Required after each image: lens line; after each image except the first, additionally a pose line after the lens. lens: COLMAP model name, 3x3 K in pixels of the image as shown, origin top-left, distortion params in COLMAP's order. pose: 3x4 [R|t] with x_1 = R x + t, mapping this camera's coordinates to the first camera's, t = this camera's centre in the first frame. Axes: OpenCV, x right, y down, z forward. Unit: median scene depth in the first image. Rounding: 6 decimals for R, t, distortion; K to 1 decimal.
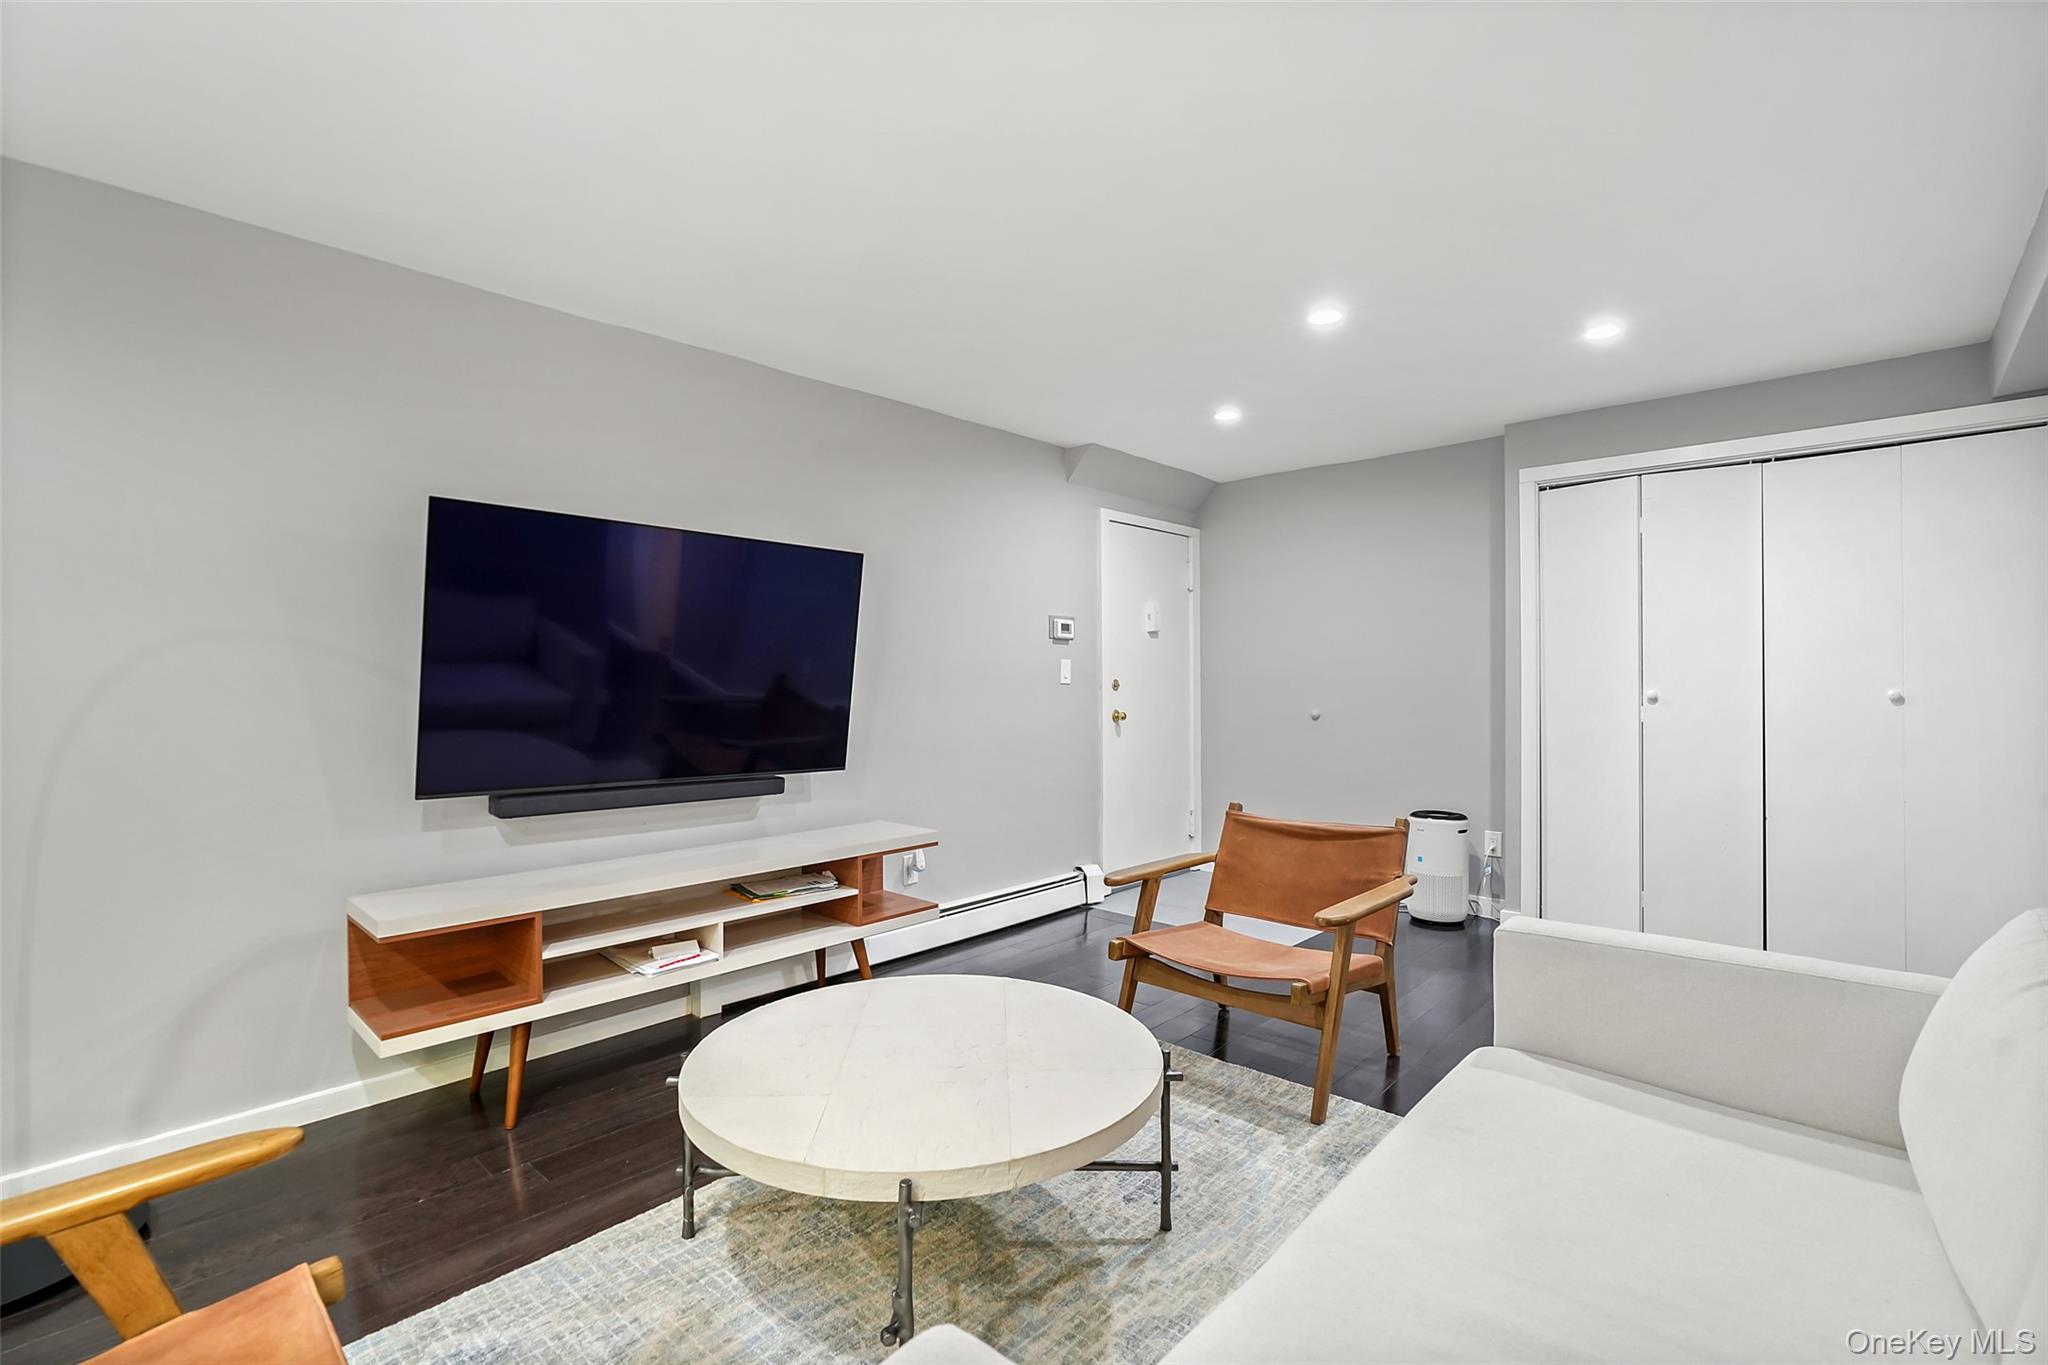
lens RADIAL K [[933.2, 0, 1011.1], [0, 933.2, 690.7], [0, 0, 1]] dist [-0.002349, -0.000085]
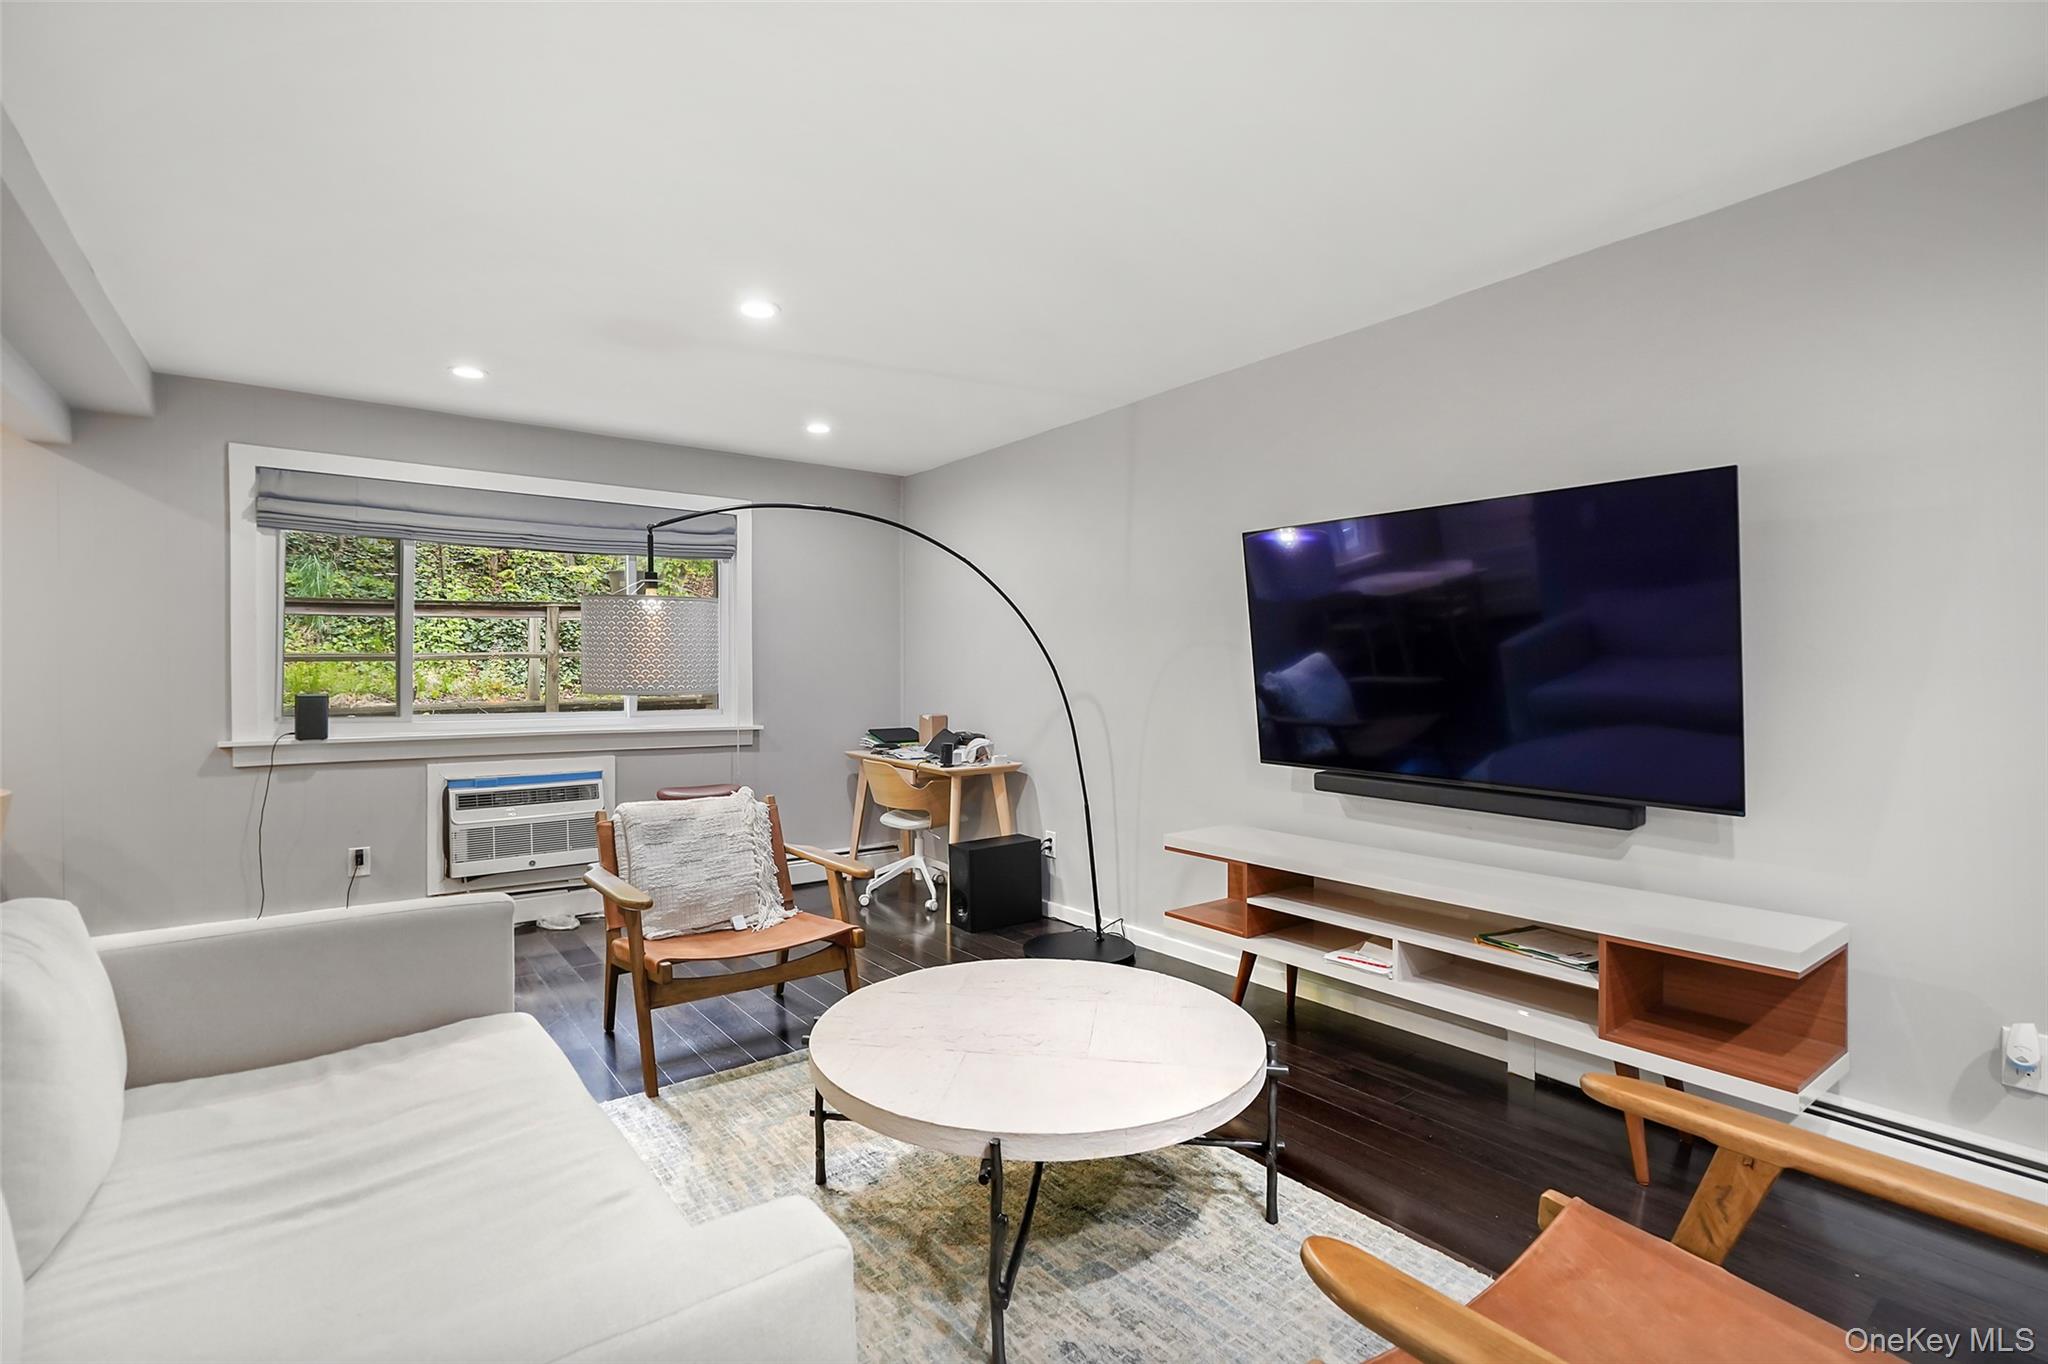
lens RADIAL K [[955.0, 0, 1024.0], [0, 955.0, 682.0], [0, 0, 1]] dist [-0.005356, -0.000395]
pose [[-0.177430, 0.012758, -0.984051, 0.675956], [-0.009054, 0.999852, 0.014595, -0.012388], [0.984092, 0.011500, -0.177289, 0.822603]]
